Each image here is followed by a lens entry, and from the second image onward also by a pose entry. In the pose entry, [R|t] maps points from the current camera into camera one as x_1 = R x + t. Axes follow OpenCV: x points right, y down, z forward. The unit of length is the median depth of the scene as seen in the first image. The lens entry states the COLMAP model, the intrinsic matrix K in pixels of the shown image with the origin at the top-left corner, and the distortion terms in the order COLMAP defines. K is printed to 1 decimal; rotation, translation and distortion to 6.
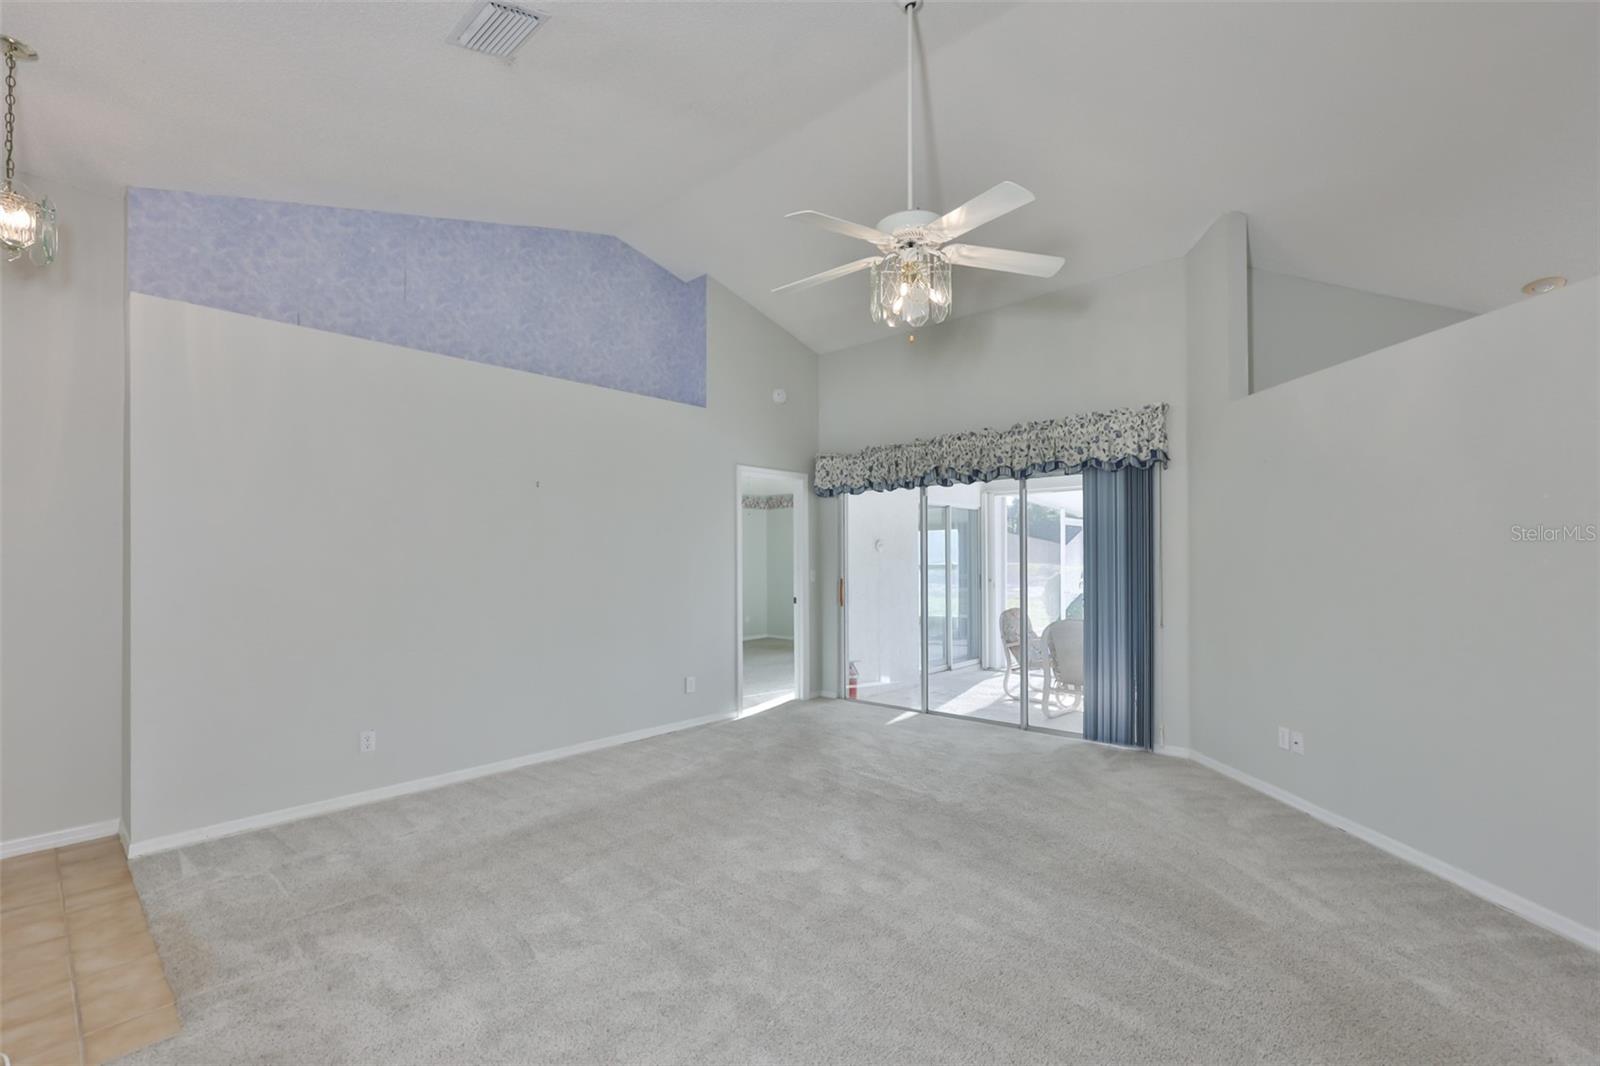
lens RADIAL K [[704.9, 0, 810.0], [0, 704.9, 564.3], [0, 0, 1]] dist [-0.000002, 0.000151]
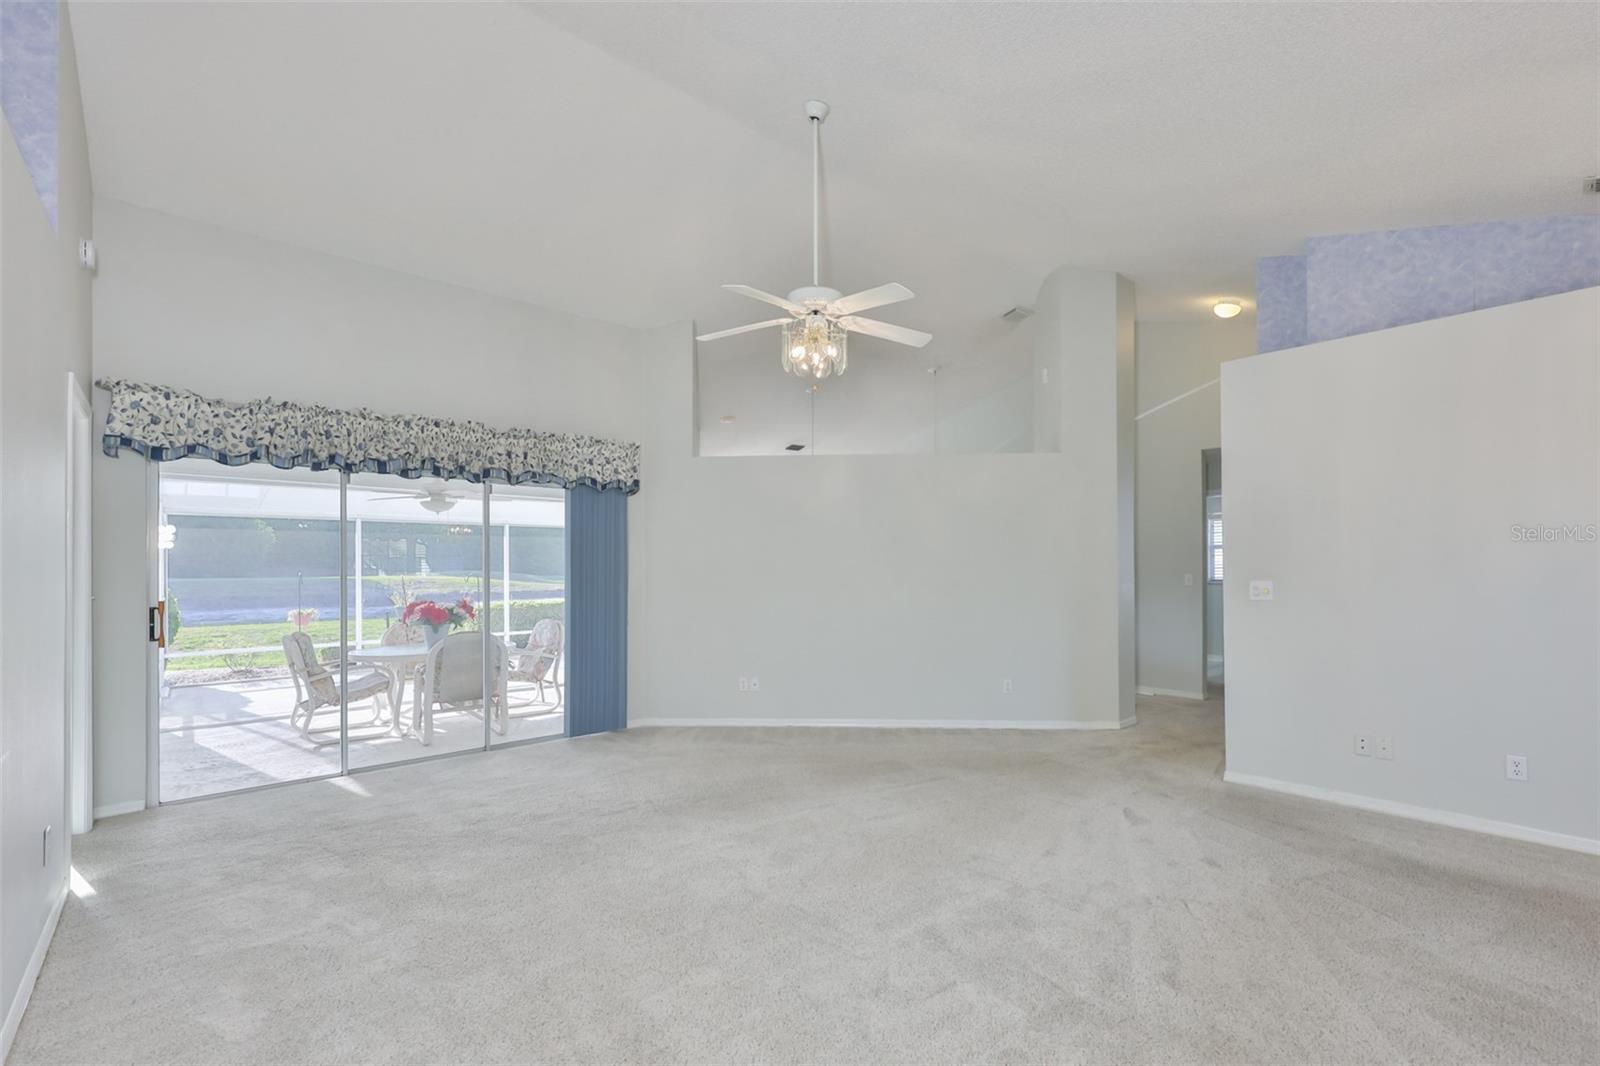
lens RADIAL K [[667.5, 0, 796.4], [0, 667.5, 571.4], [0, 0, 1]] dist [-0.001438, -0.000141]
pose [[0.115834, 0.001519, 0.993267, -0.602044], [0.012492, 0.999918, -0.002986, 0.004160], [-0.993190, 0.012753, 0.115806, 0.555407]]
